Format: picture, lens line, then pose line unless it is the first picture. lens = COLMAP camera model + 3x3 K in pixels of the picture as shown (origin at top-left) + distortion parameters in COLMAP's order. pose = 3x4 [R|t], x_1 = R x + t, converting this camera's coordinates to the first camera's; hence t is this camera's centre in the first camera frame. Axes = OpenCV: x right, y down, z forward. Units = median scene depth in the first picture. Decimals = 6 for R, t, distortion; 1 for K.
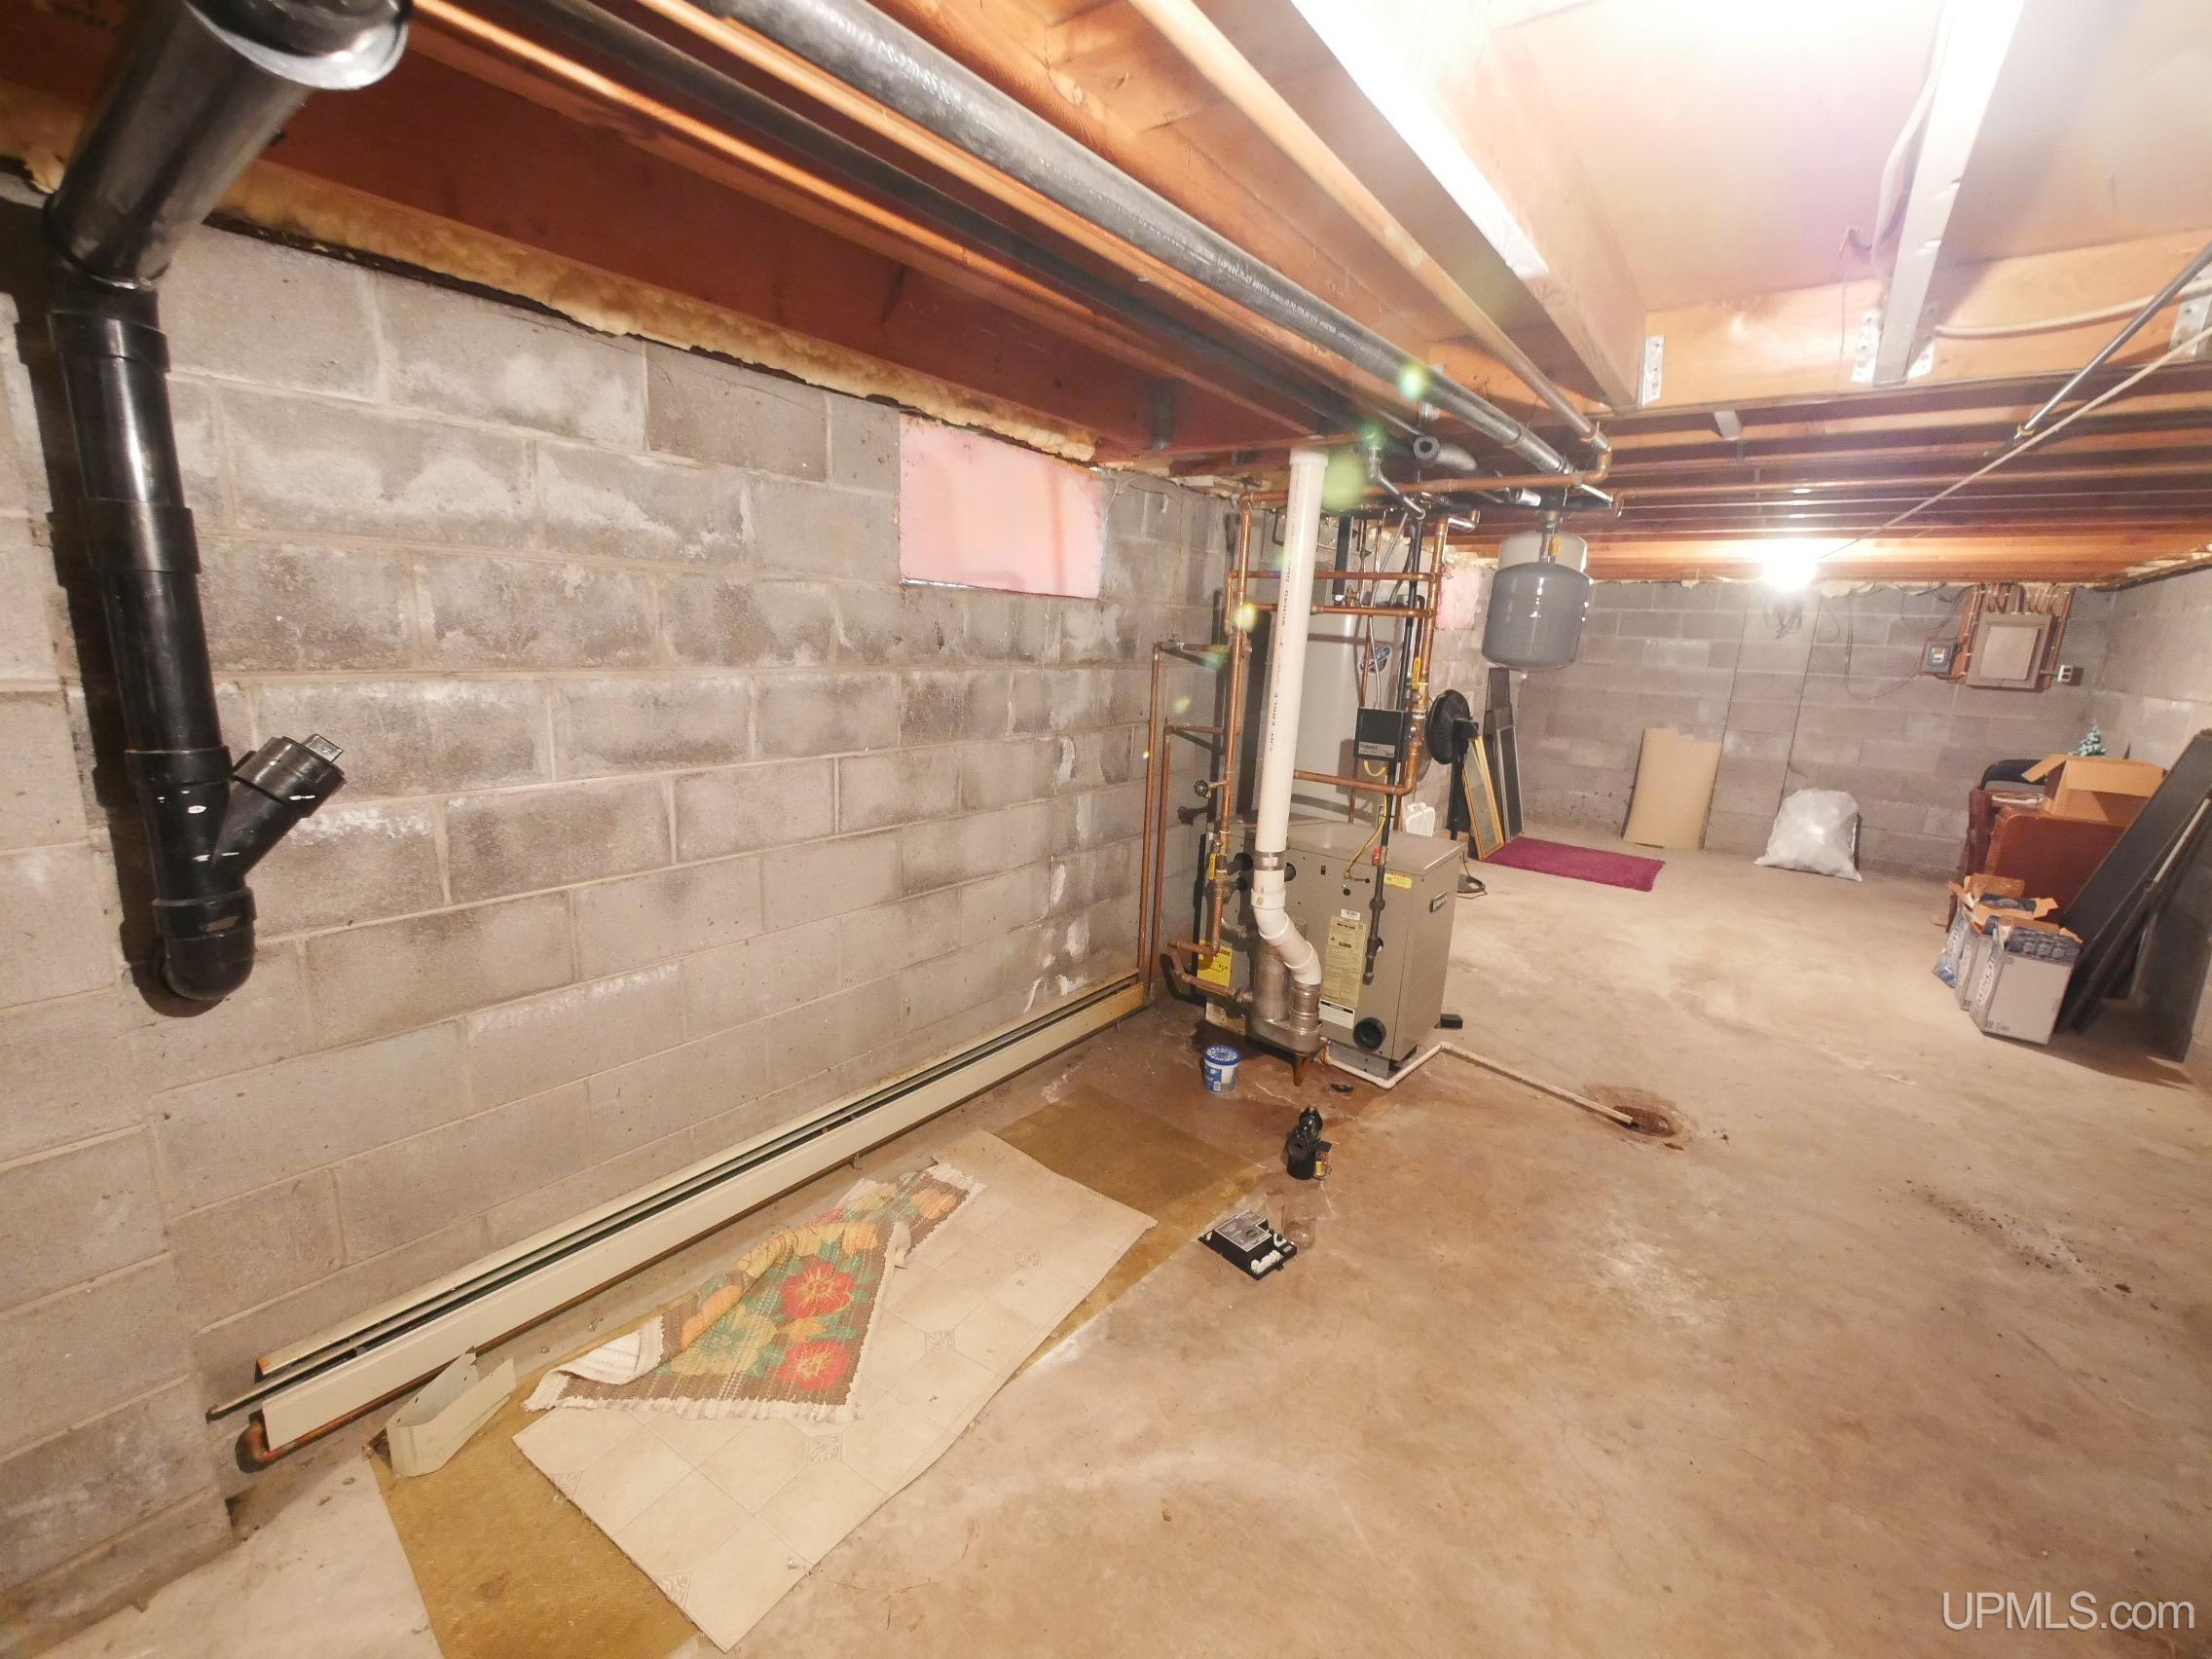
lens RADIAL K [[914.6, 0, 1103.1], [0, 914.6, 815.6], [0, 0, 1]] dist [-0.003881, 0.000064]
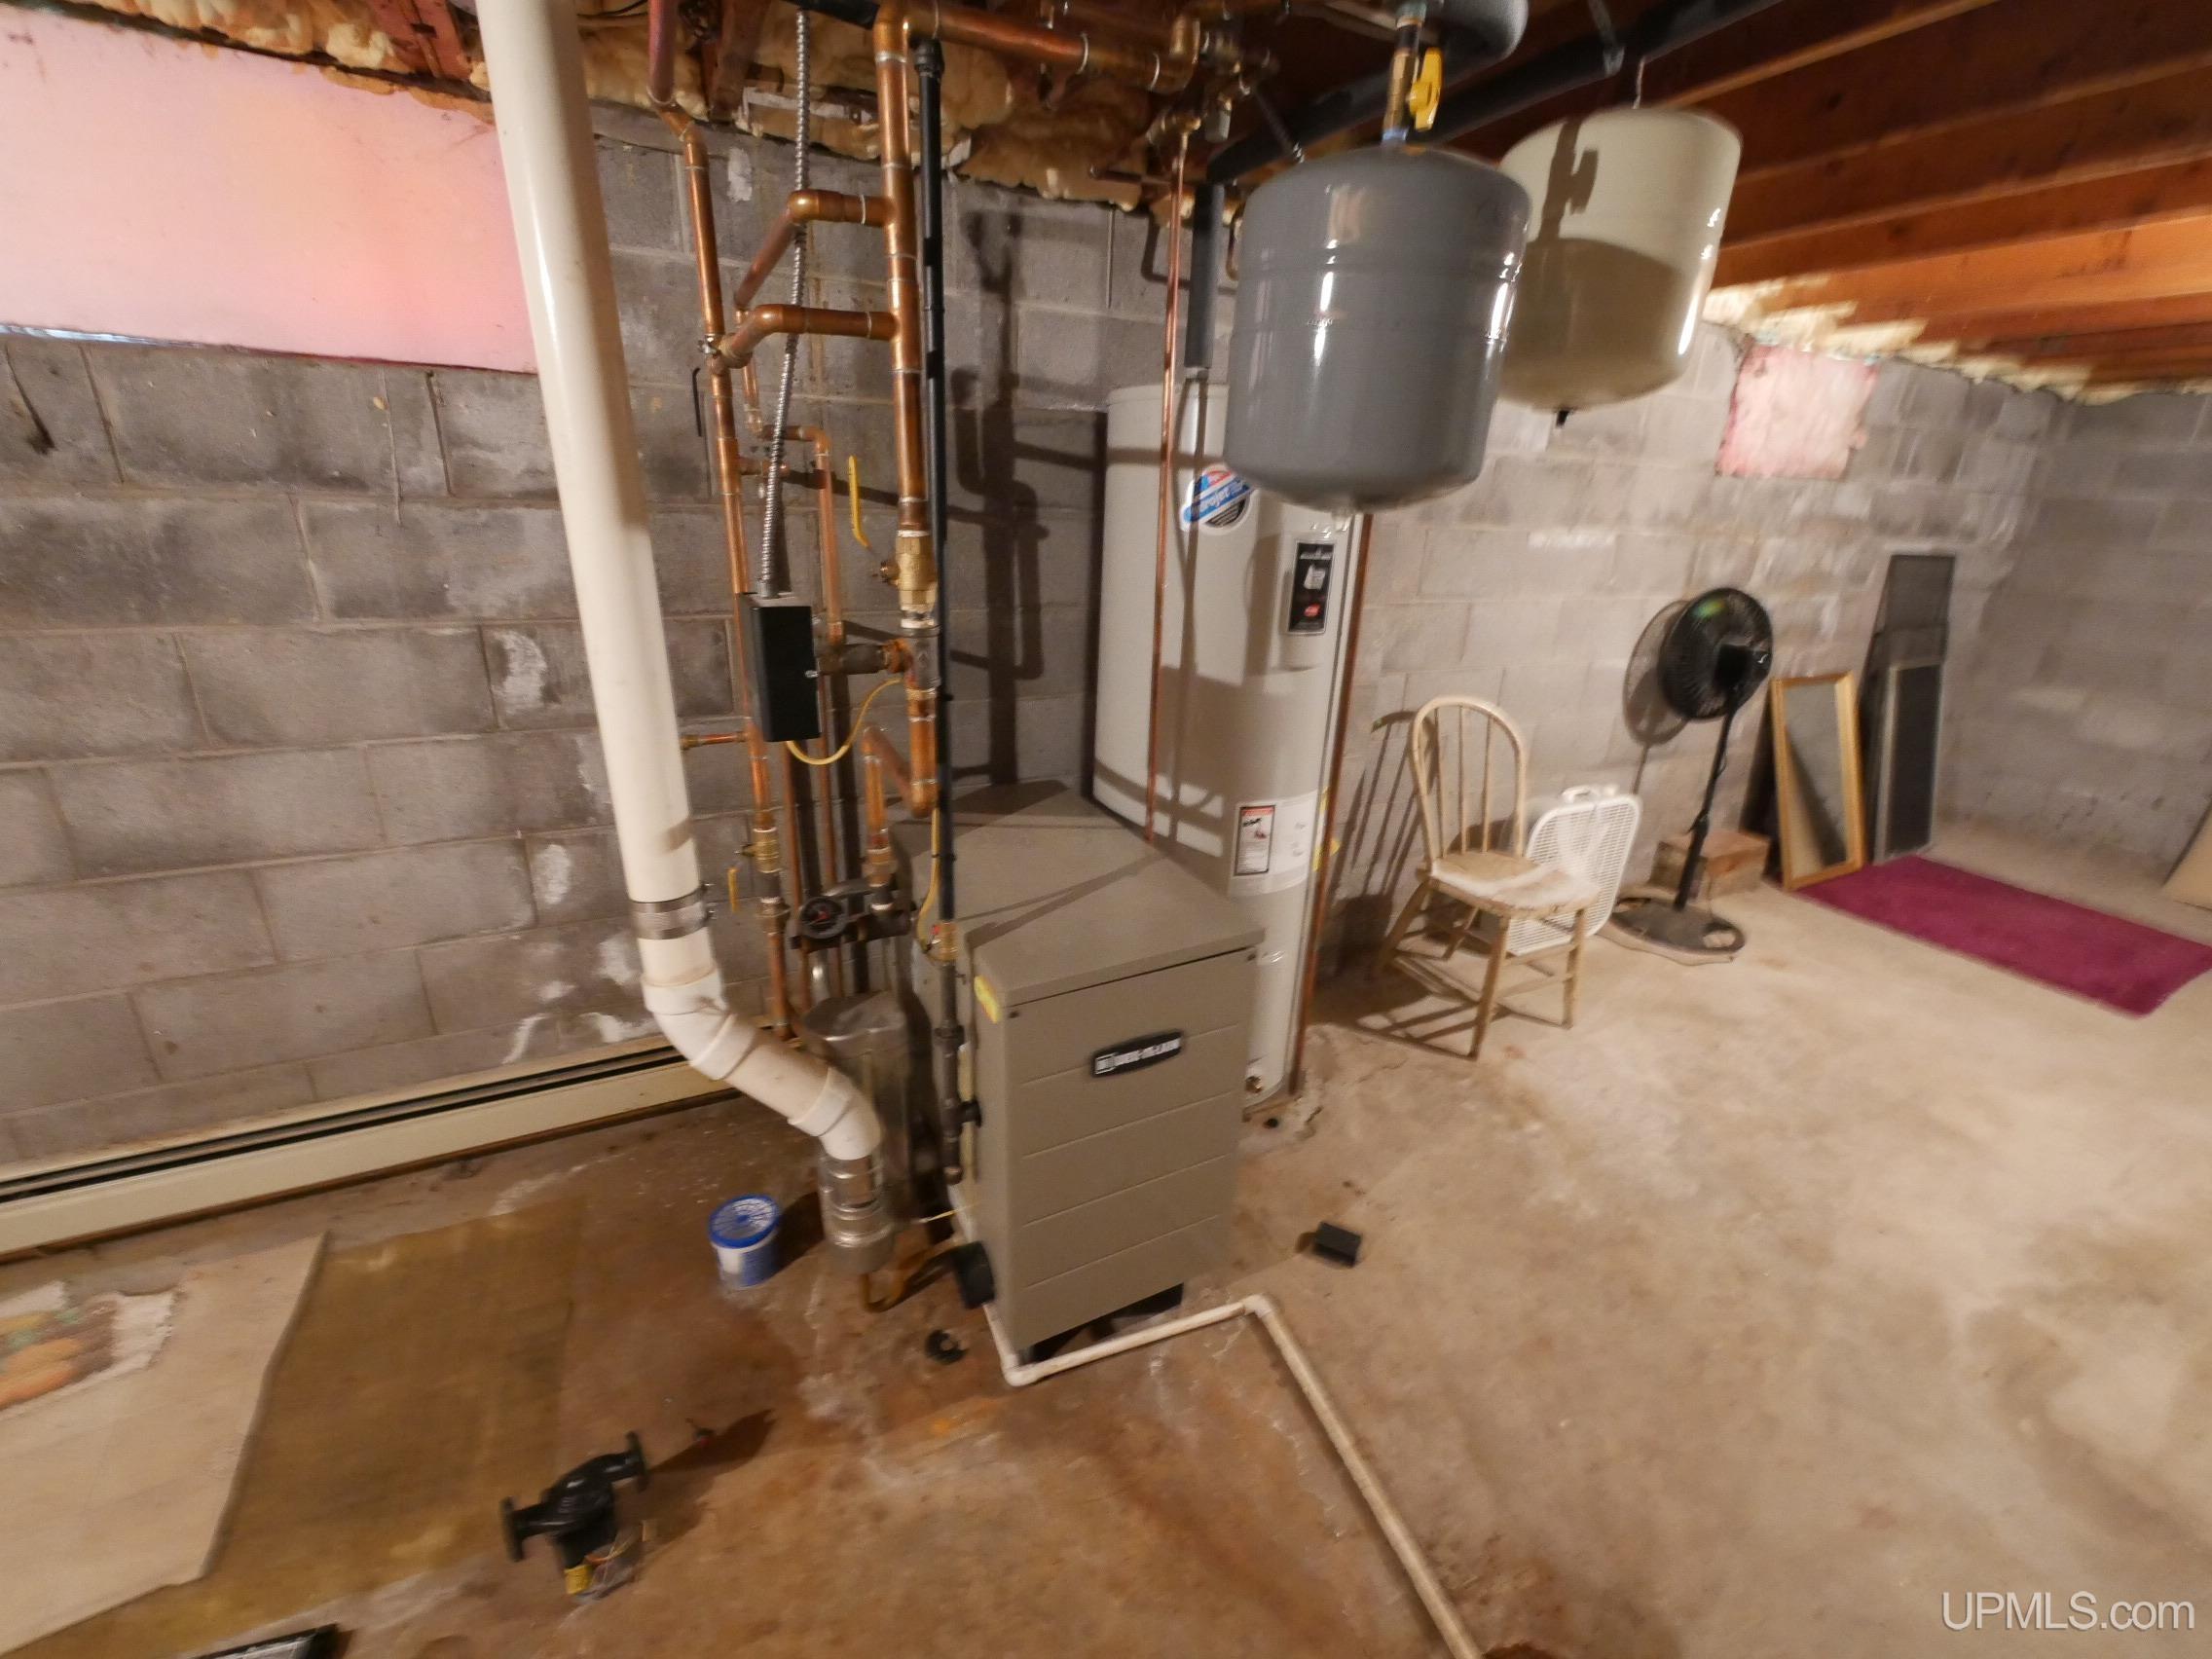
lens RADIAL K [[914.6, 0, 1103.1], [0, 914.6, 815.6], [0, 0, 1]] dist [-0.003881, 0.000064]
pose [[0.900238, 0.136868, -0.413326, 0.594626], [-0.088220, 0.986955, 0.134673, -0.088241], [0.426366, -0.084774, 0.900569, 0.689715]]
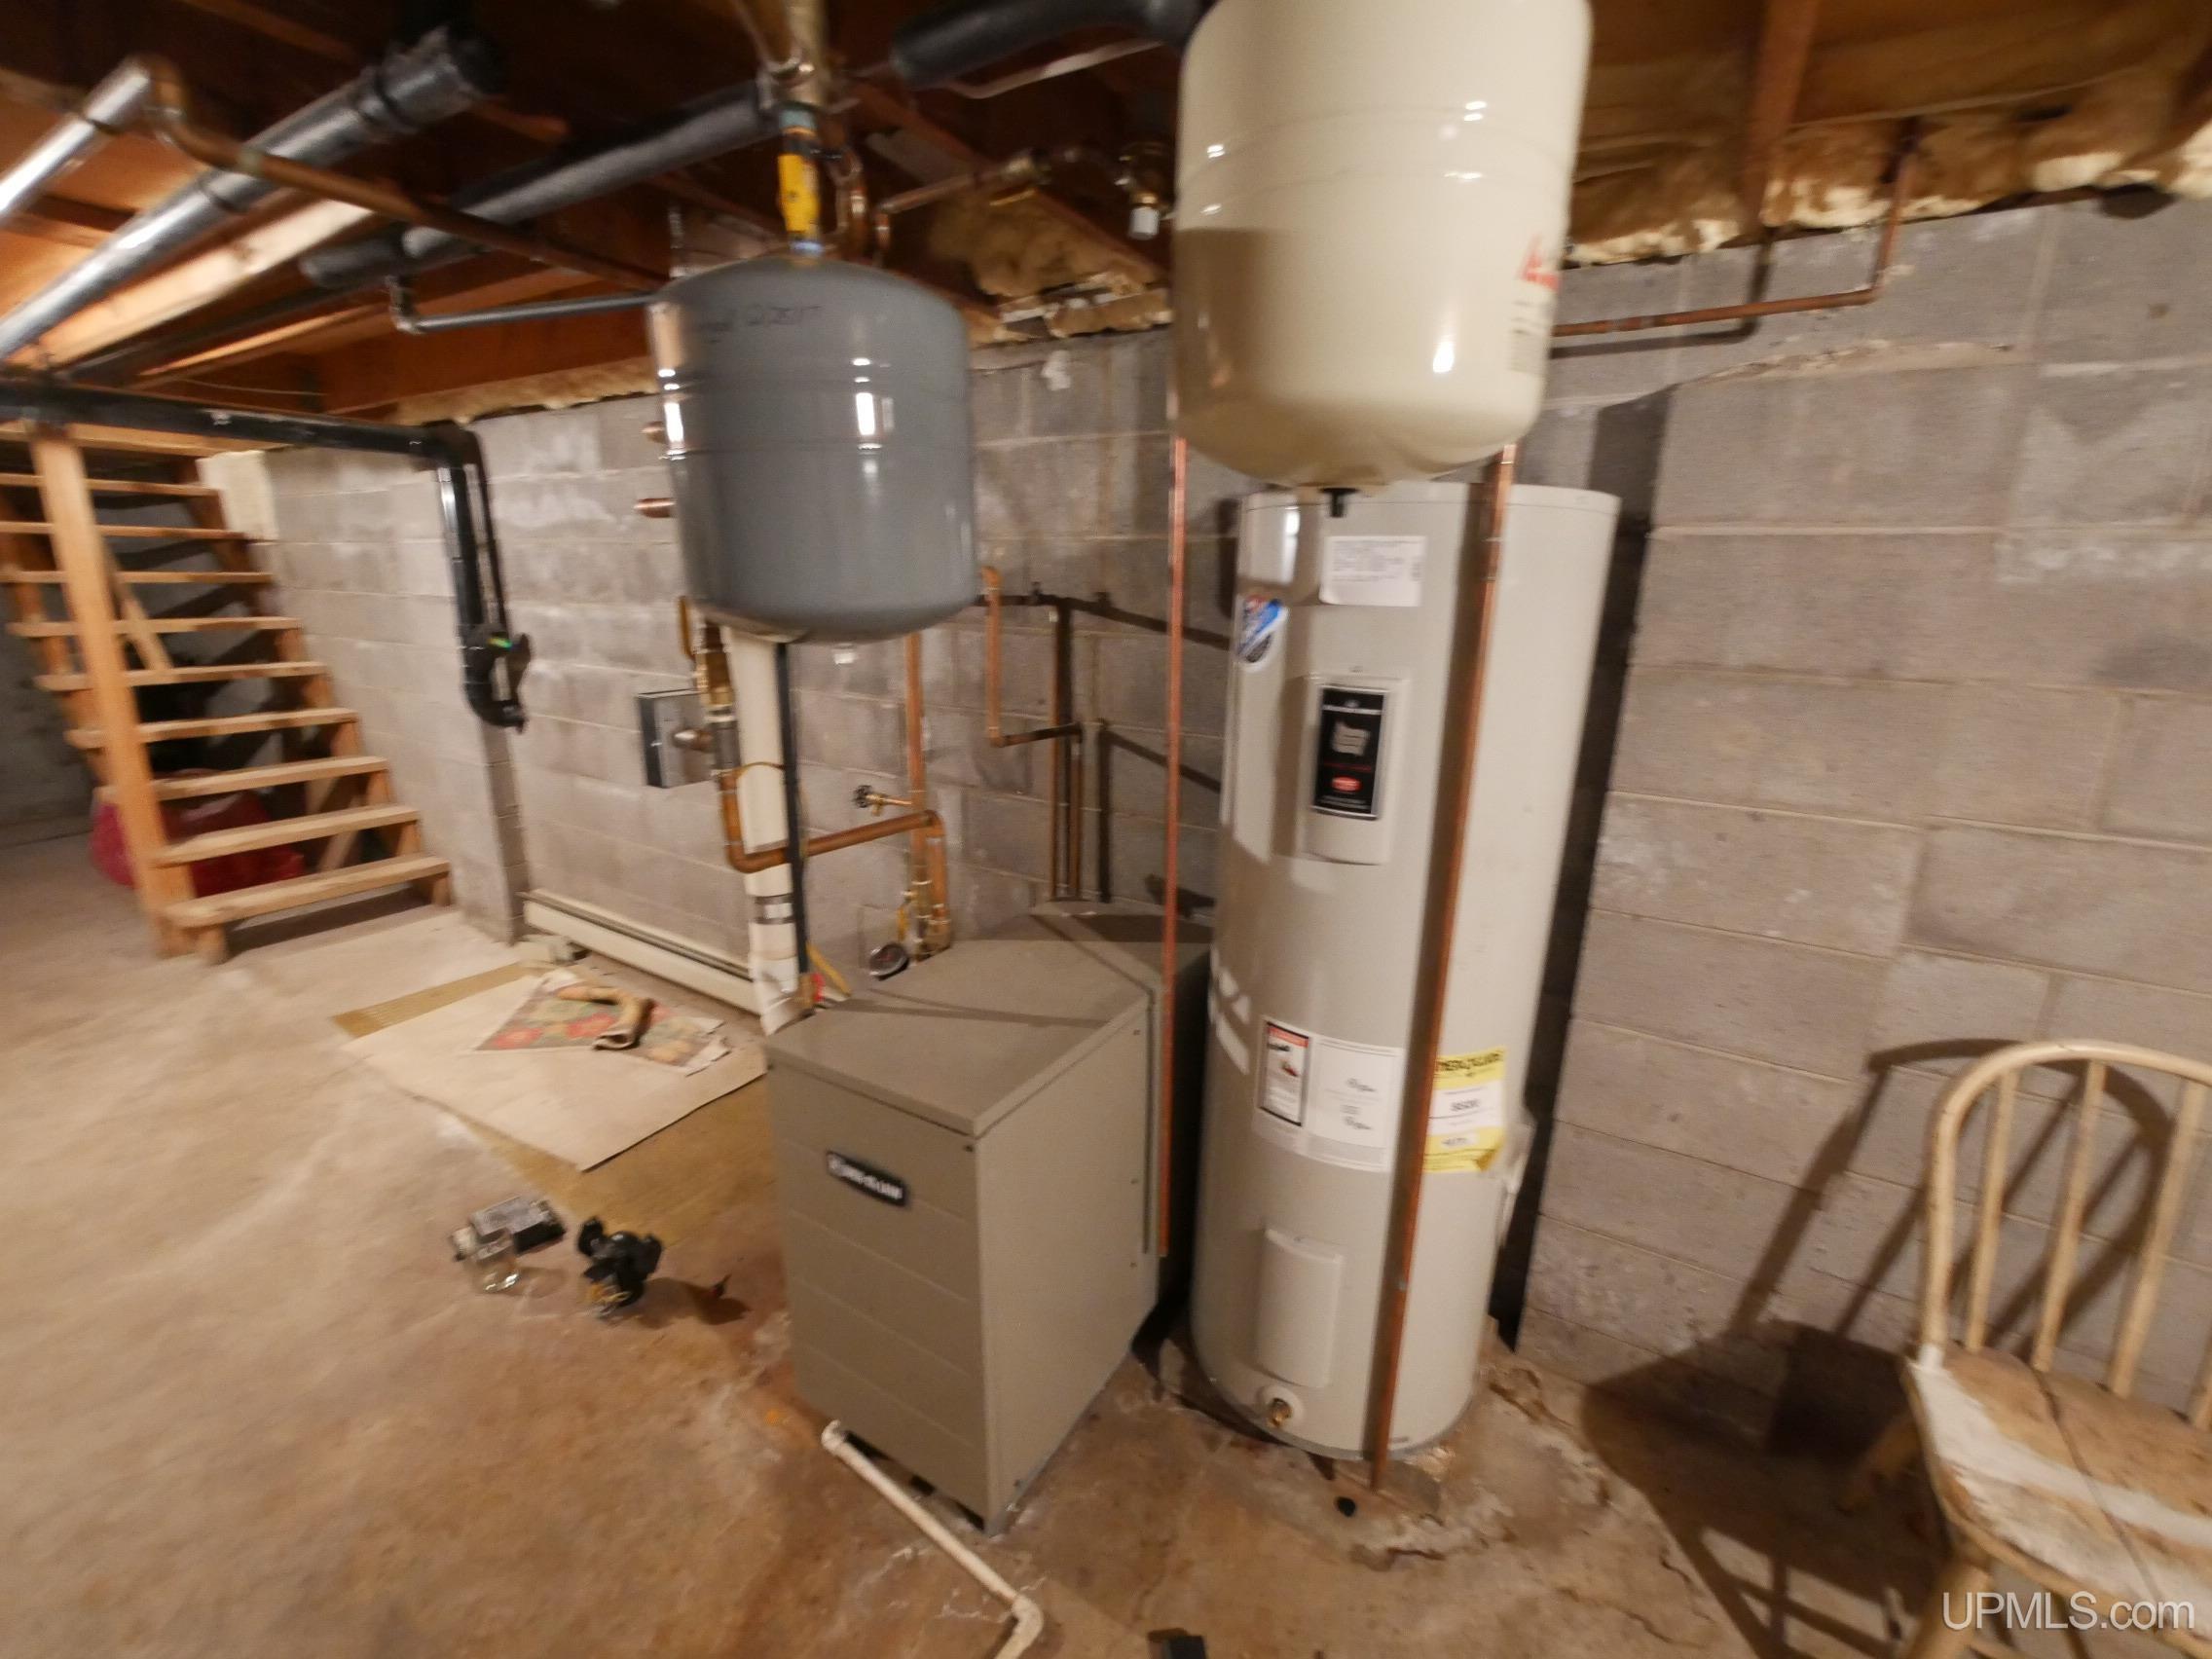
lens RADIAL K [[914.6, 0, 1103.1], [0, 914.6, 815.6], [0, 0, 1]] dist [-0.003881, 0.000064]
pose [[0.108403, 0.206512, -0.972420, 0.870835], [-0.220669, 0.958780, 0.179016, -0.194492], [0.969306, 0.195177, 0.149506, 1.151304]]
